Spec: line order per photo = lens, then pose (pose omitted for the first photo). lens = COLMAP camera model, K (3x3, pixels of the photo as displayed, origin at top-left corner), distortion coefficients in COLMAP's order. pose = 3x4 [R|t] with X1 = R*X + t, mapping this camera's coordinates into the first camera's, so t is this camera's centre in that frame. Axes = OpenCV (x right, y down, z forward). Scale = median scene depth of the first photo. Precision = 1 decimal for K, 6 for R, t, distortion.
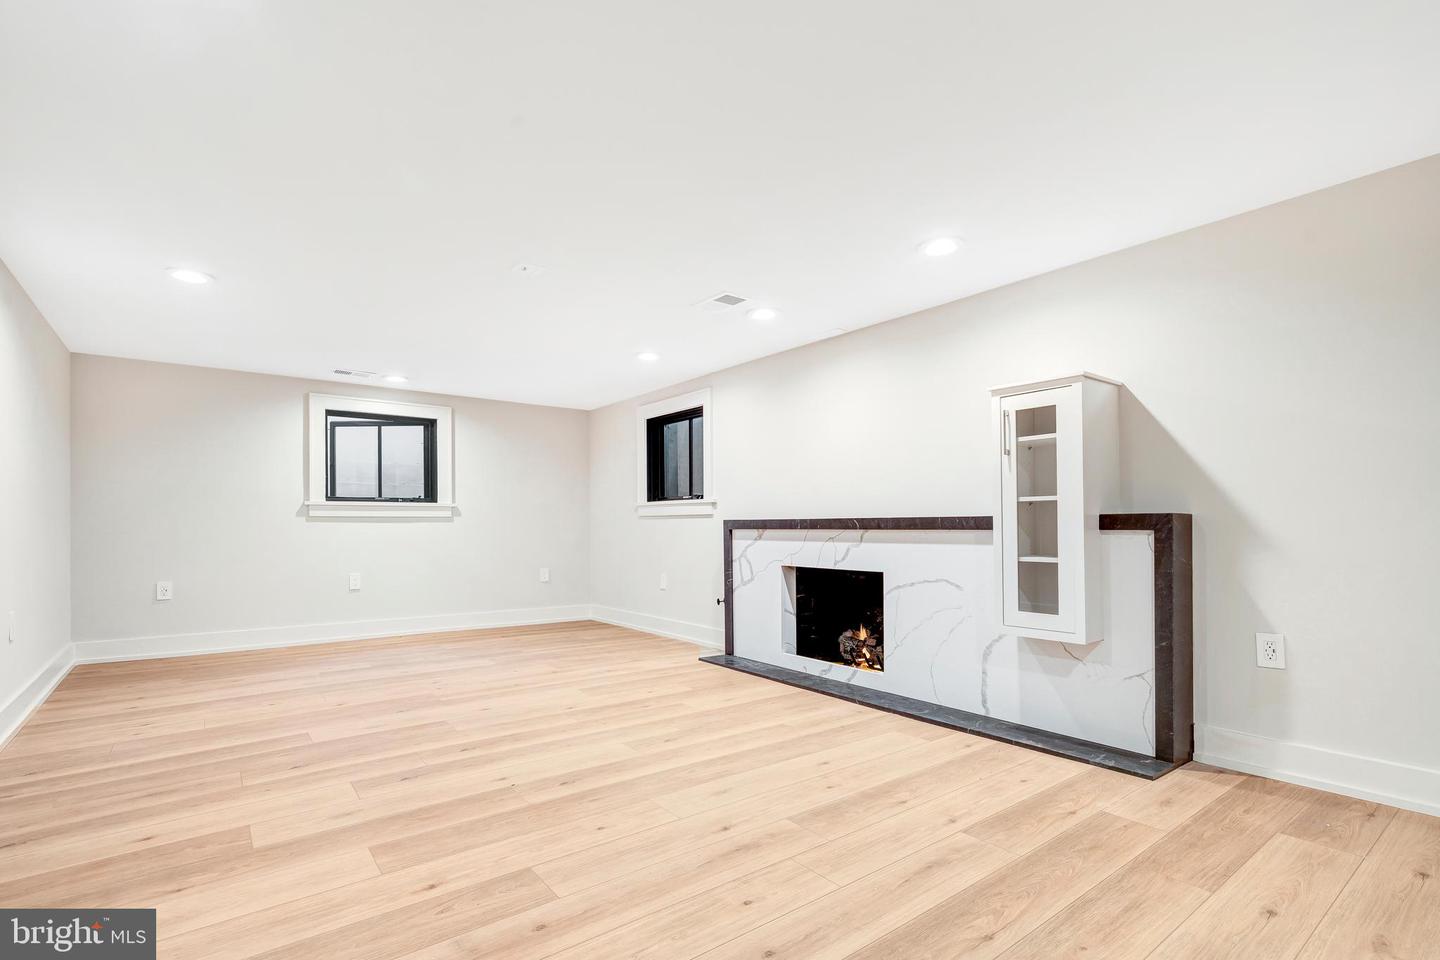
lens RADIAL K [[672.2, 0, 713.7], [0, 672.2, 518.0], [0, 0, 1]] dist [-0.002731, 0.002652]
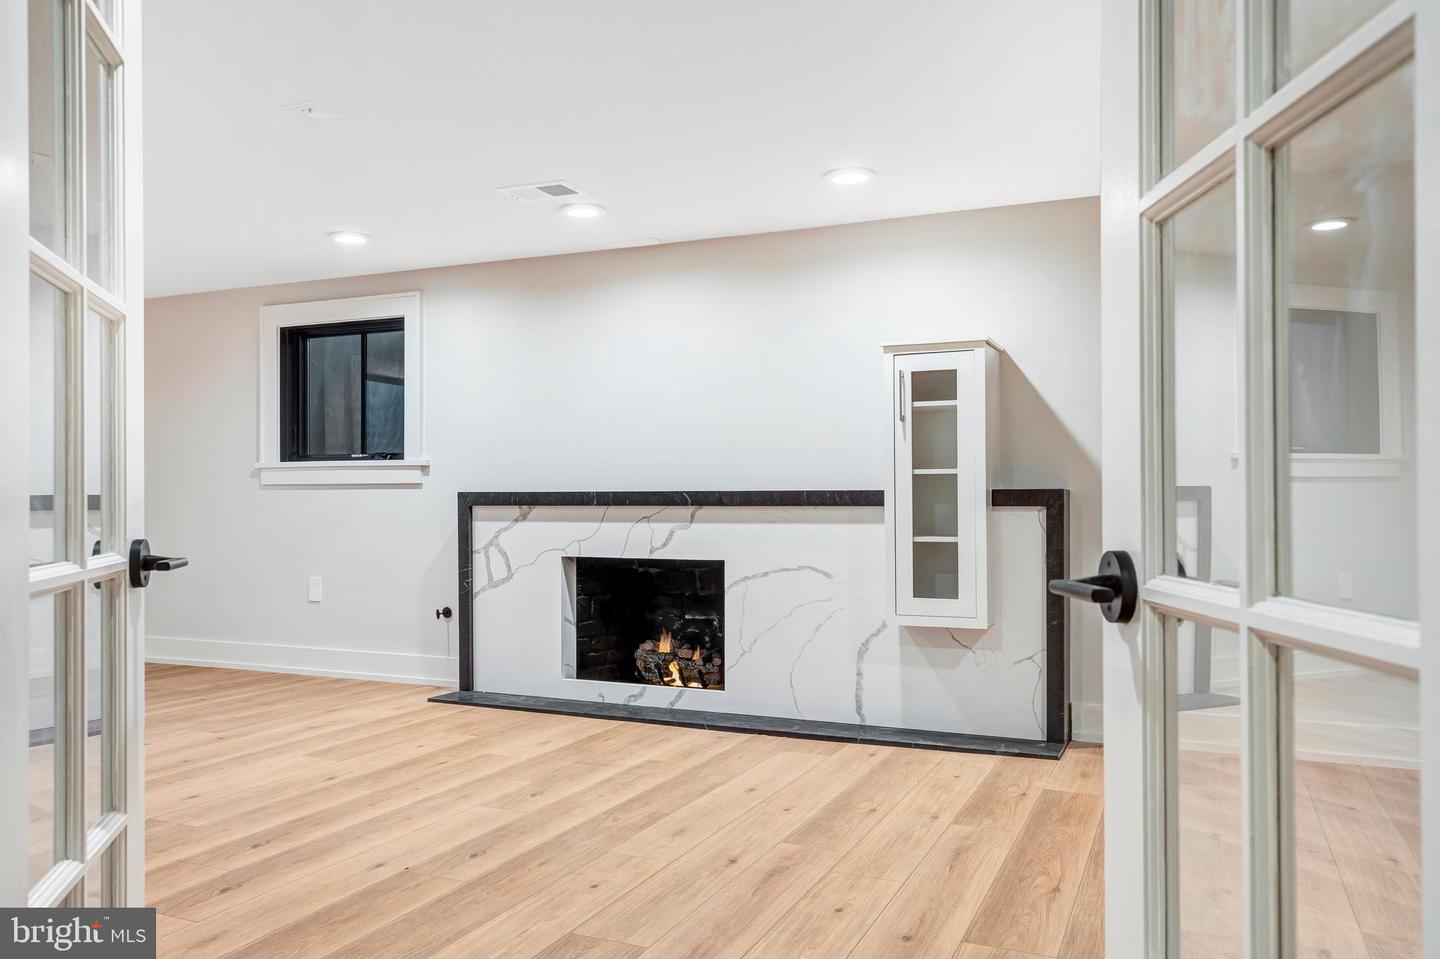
lens RADIAL K [[1079.4, 0, 711.3], [0, 1079.4, 481.7], [0, 0, 1]] dist [0.002266, 0.008370]
pose [[0.880123, 0.008189, 0.474674, -0.409300], [-0.006270, 0.999965, -0.005625, -0.004643], [-0.474704, 0.001974, 0.880144, -0.115185]]
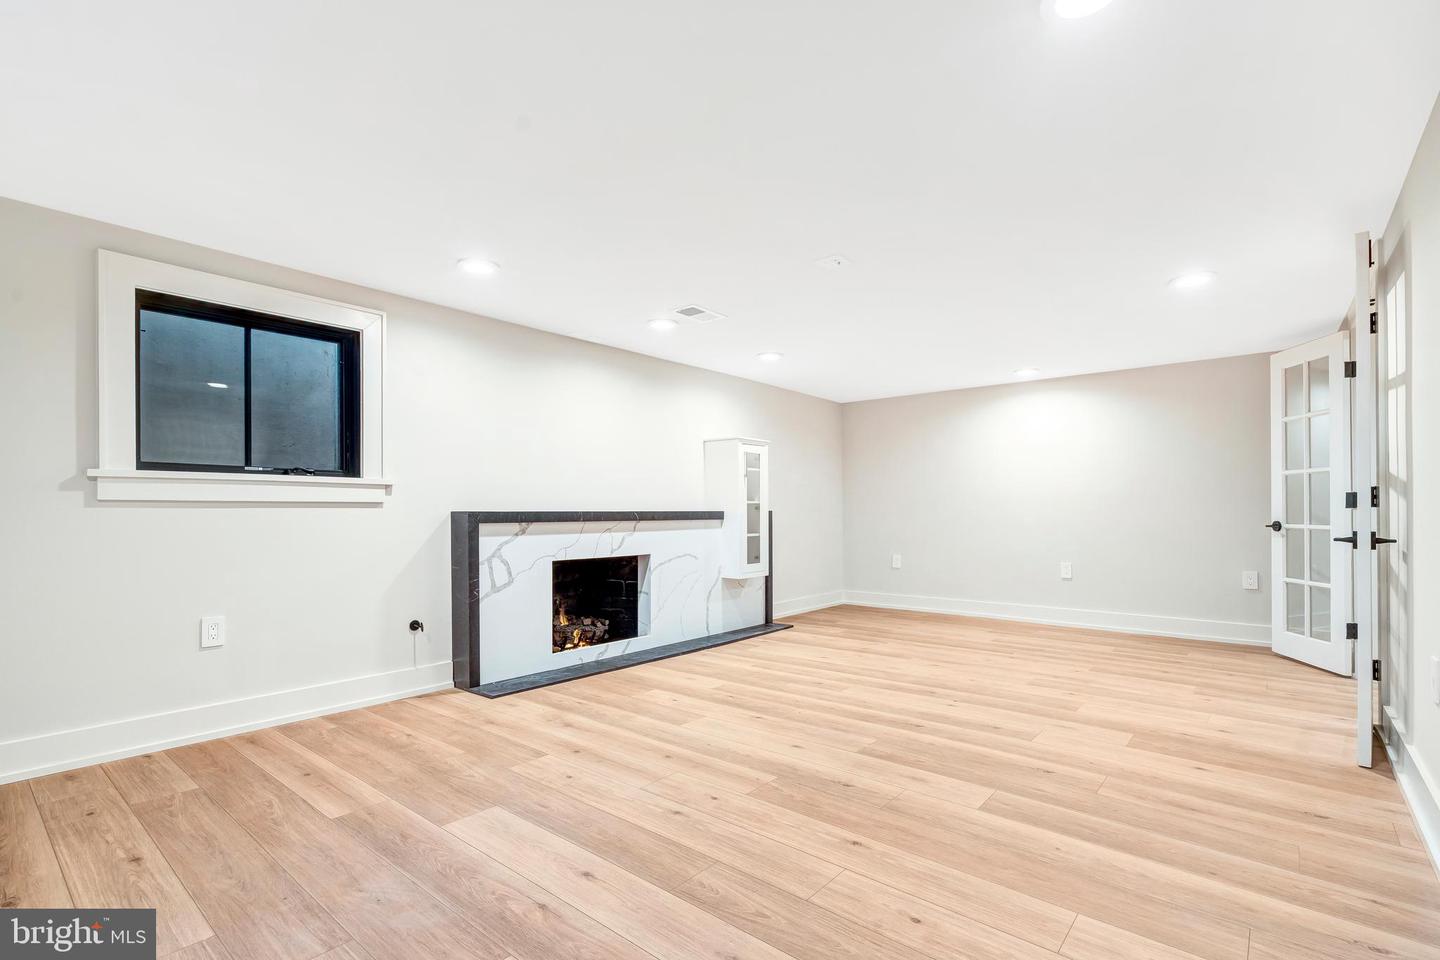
lens RADIAL K [[672.2, 0, 705.3], [0, 672.2, 497.3], [0, 0, 1]] dist [-0.002731, 0.002652]
pose [[-0.206957, 0.026389, 0.977994, -1.154834], [-0.007245, 0.999567, -0.028504, 0.009665], [-0.978323, -0.012984, -0.206677, 1.323750]]
